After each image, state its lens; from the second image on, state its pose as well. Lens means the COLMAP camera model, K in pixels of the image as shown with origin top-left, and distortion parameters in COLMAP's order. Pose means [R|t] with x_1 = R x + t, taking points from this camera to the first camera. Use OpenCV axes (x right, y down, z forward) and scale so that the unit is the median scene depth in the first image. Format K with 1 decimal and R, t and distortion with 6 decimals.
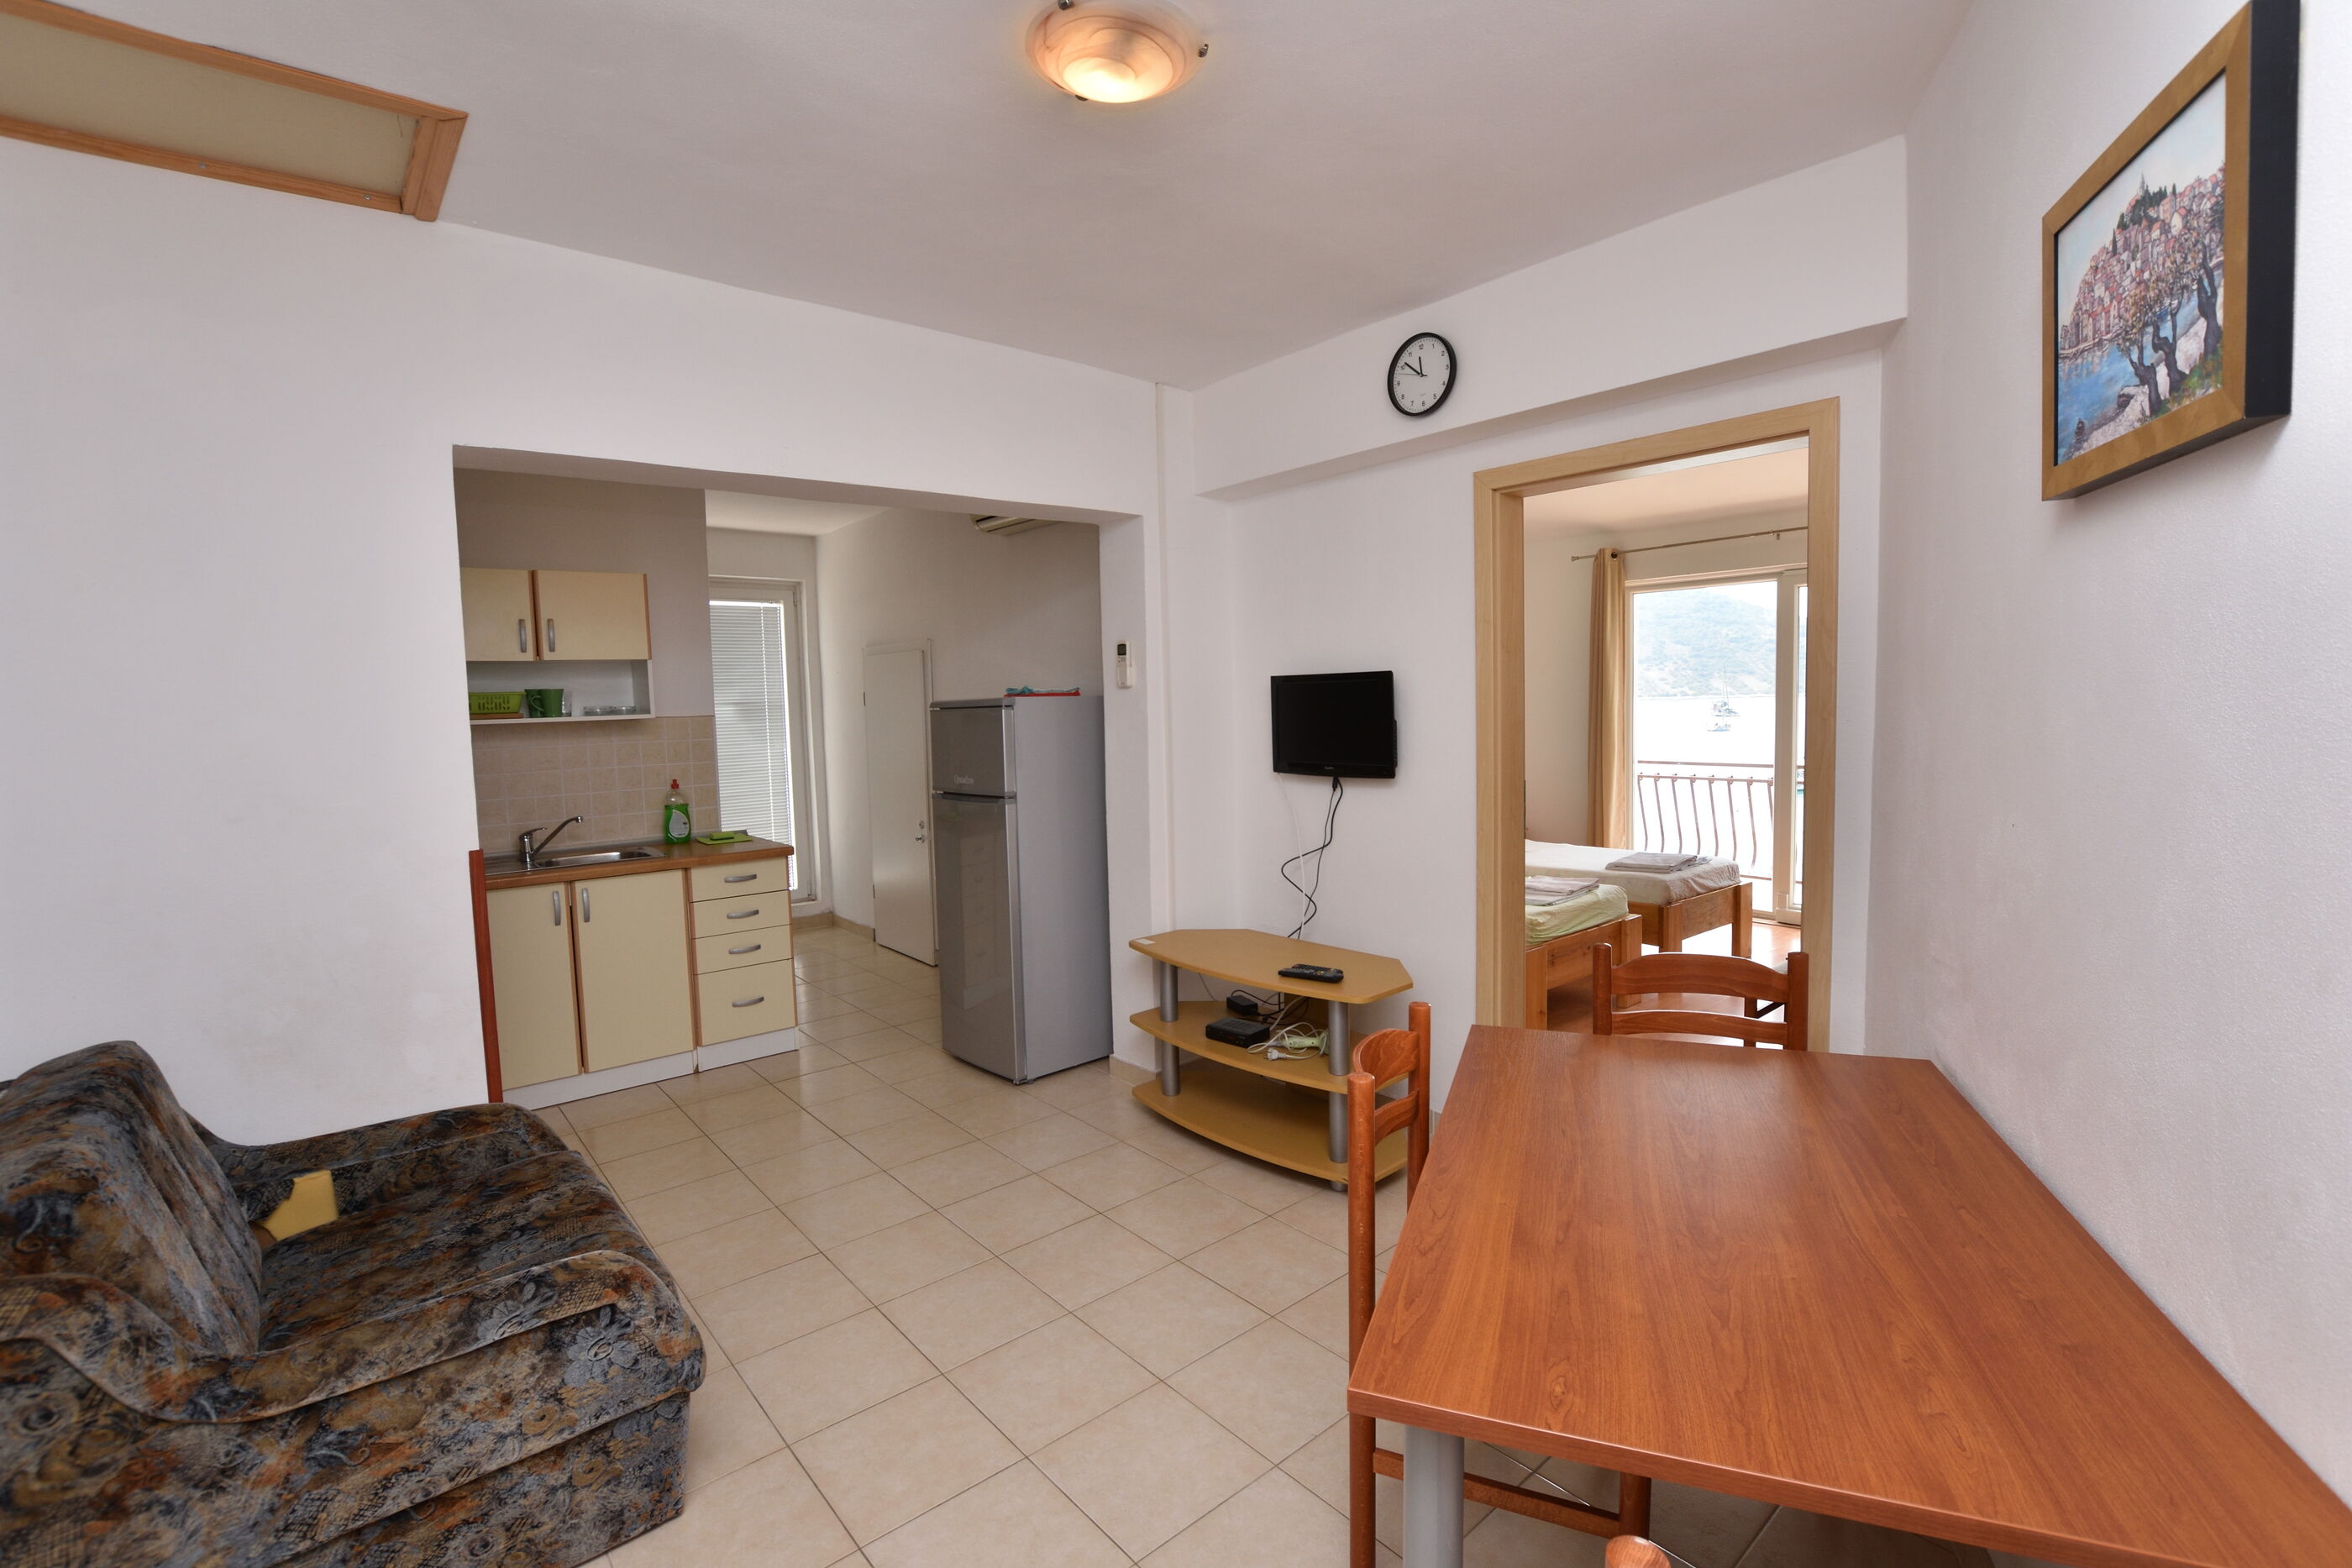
lens RADIAL K [[1035.8, 0, 1165.2], [0, 1035.8, 780.5], [0, 0, 1]] dist [-0.023977, 0.003092]
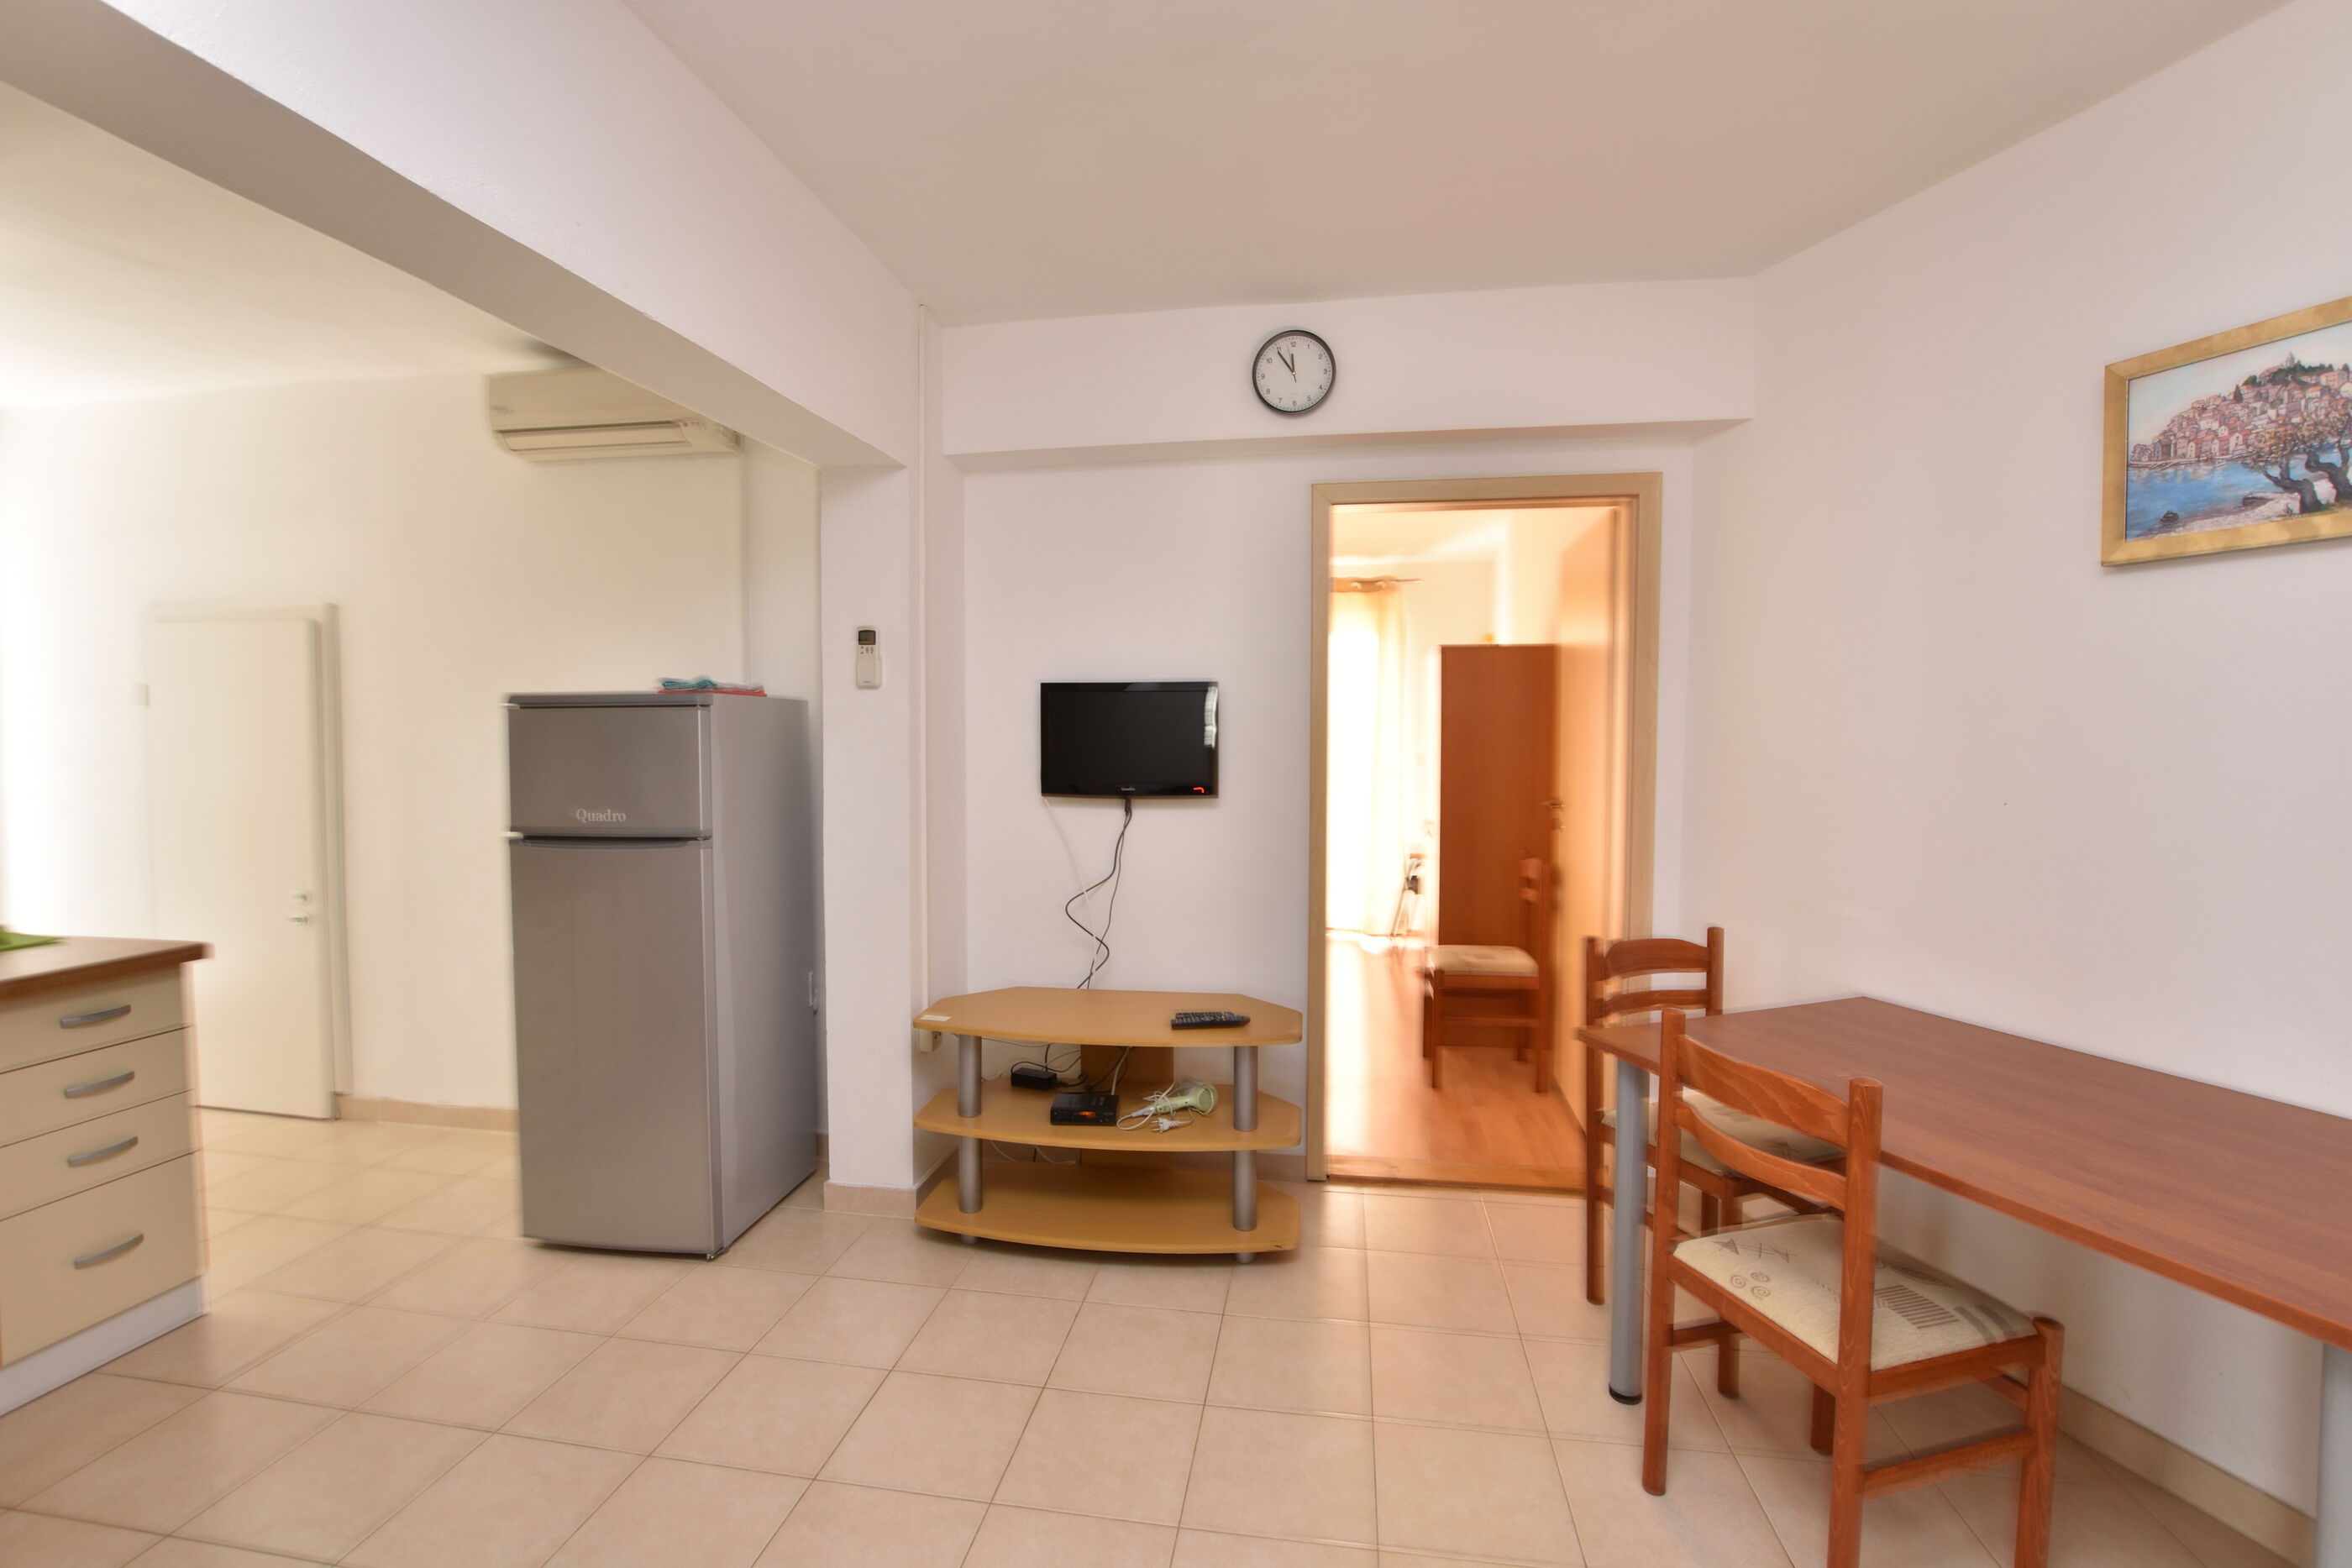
lens RADIAL K [[1035.8, 0, 1180.3], [0, 1035.8, 786.3], [0, 0, 1]] dist [-0.023977, 0.003092]
pose [[0.758995, -0.006904, 0.651059, -0.397248], [0.029130, 0.999303, -0.023362, 0.008273], [-0.650444, 0.036697, 0.758667, 0.308574]]
